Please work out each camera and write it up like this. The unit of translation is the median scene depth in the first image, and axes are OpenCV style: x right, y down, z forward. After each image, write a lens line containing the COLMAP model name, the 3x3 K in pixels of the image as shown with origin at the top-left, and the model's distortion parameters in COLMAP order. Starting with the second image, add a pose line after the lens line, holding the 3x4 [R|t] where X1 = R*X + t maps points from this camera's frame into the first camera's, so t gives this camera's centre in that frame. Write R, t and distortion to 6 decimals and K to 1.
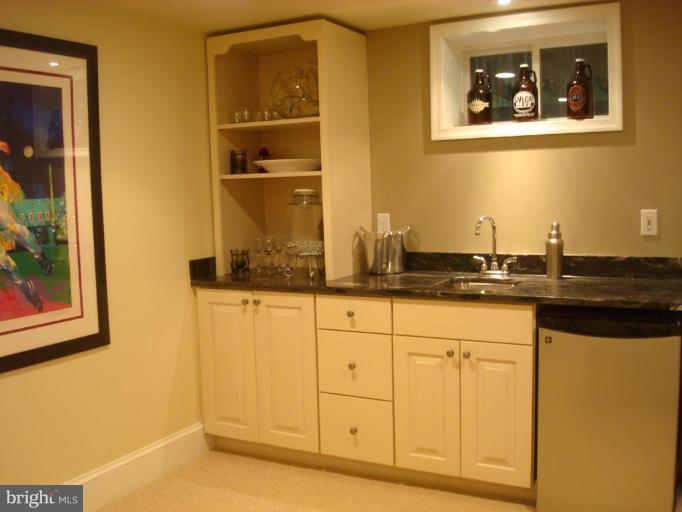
lens RADIAL K [[721.9, 0, 341.0], [0, 721.9, 256.0], [0, 0, 1]] dist [-0.096941, -0.021770]
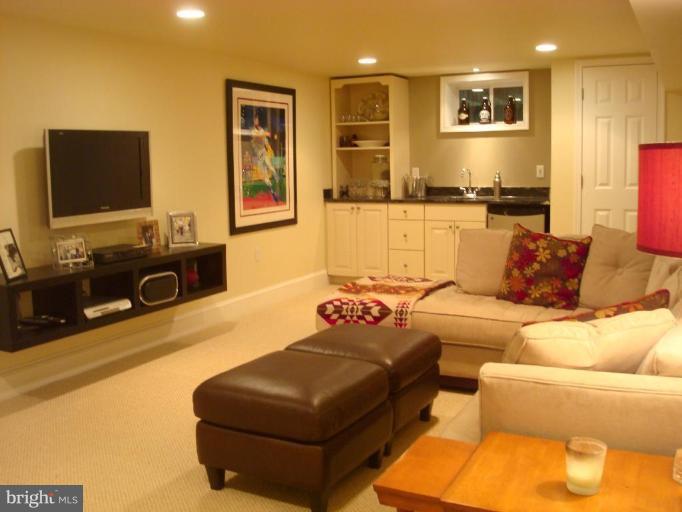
lens RADIAL K [[721.9, 0, 341.0], [0, 721.9, 256.0], [0, 0, 1]] dist [-0.096941, -0.021770]
pose [[0.999457, 0.004773, 0.032600, -0.235262], [-0.005910, 0.999375, 0.034862, 0.129775], [-0.032414, -0.035036, 0.998860, -1.115006]]
